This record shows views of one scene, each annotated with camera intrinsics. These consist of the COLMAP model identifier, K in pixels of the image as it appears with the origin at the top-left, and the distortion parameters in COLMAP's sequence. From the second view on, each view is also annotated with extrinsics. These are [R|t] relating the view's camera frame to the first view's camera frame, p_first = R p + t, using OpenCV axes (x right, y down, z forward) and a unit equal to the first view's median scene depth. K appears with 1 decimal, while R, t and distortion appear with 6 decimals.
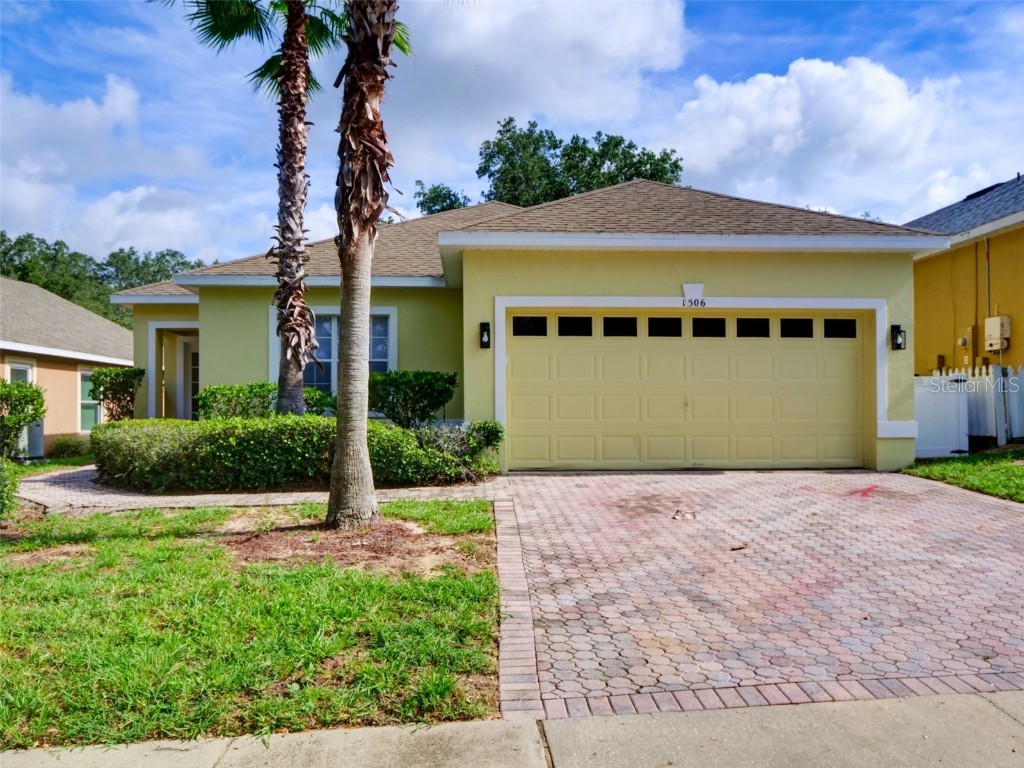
lens RADIAL K [[772.2, 0, 513.7], [0, 772.2, 405.9], [0, 0, 1]] dist [-0.025297, 0.001637]
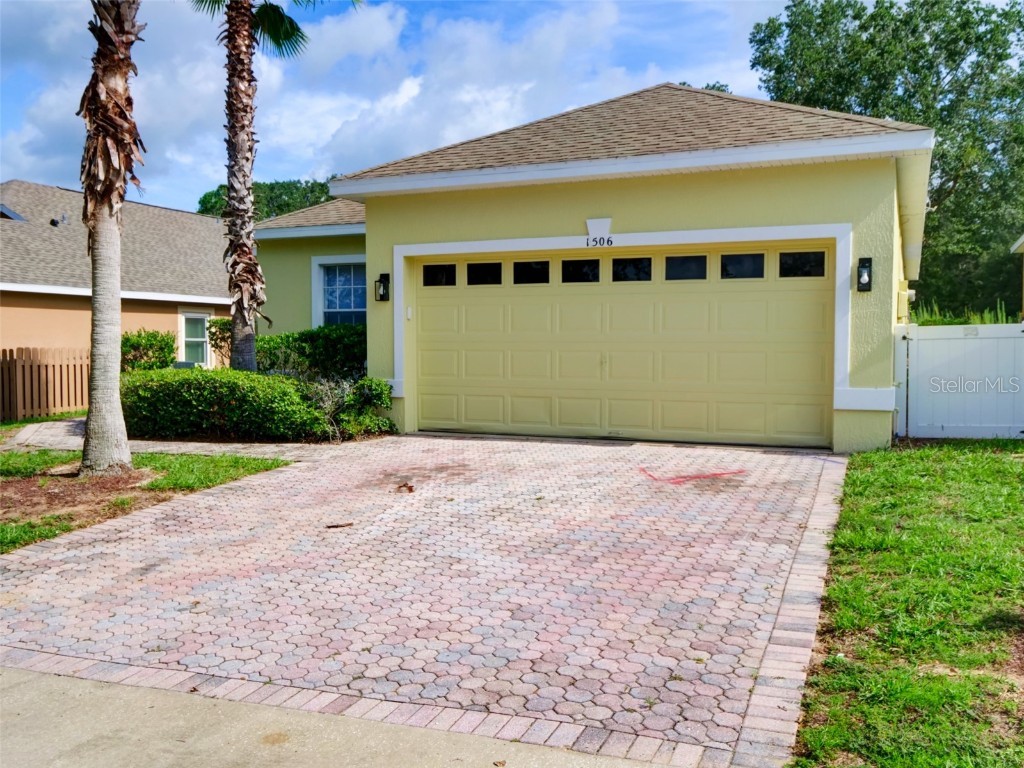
lens RADIAL K [[897.0, 0, 512.3], [0, 897.0, 380.7], [0, 0, 1]] dist [0.007795, 0.000982]
pose [[0.897957, 0.020558, -0.439602, 0.576223], [-0.002704, 0.999147, 0.041201, -0.021986], [0.440074, -0.035808, 0.897247, 0.073250]]
